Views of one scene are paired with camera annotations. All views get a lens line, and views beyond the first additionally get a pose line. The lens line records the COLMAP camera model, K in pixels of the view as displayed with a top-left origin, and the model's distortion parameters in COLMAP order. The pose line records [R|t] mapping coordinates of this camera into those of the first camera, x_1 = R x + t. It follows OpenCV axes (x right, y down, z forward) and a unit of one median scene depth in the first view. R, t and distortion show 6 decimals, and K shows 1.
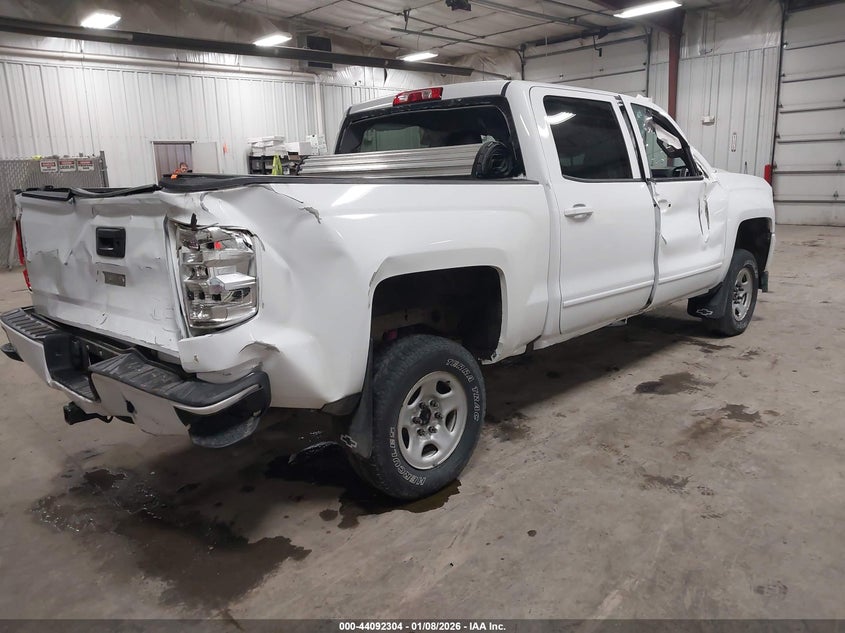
lens RADIAL K [[669.7, 0, 422.7], [0, 669.7, 315.2], [0, 0, 1]] dist [-0.000653, -0.001607]
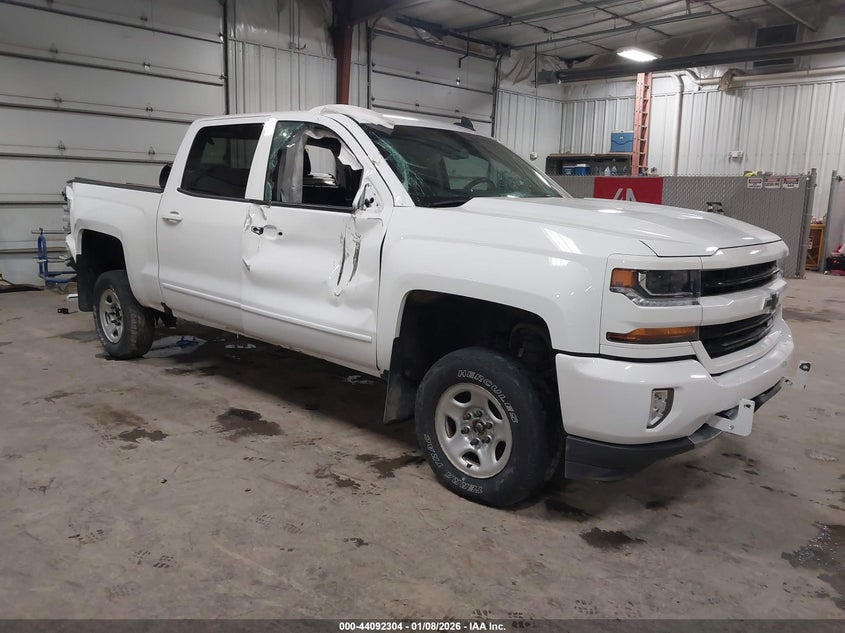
lens RADIAL K [[669.7, 0, 419.9], [0, 669.7, 311.5], [0, 0, 1]] dist [-0.000653, -0.001607]
pose [[0.050138, 0.211506, -0.976090, 1.343501], [-0.238497, 0.951580, 0.193944, -0.299423], [0.969848, 0.223070, 0.098154, 1.191297]]
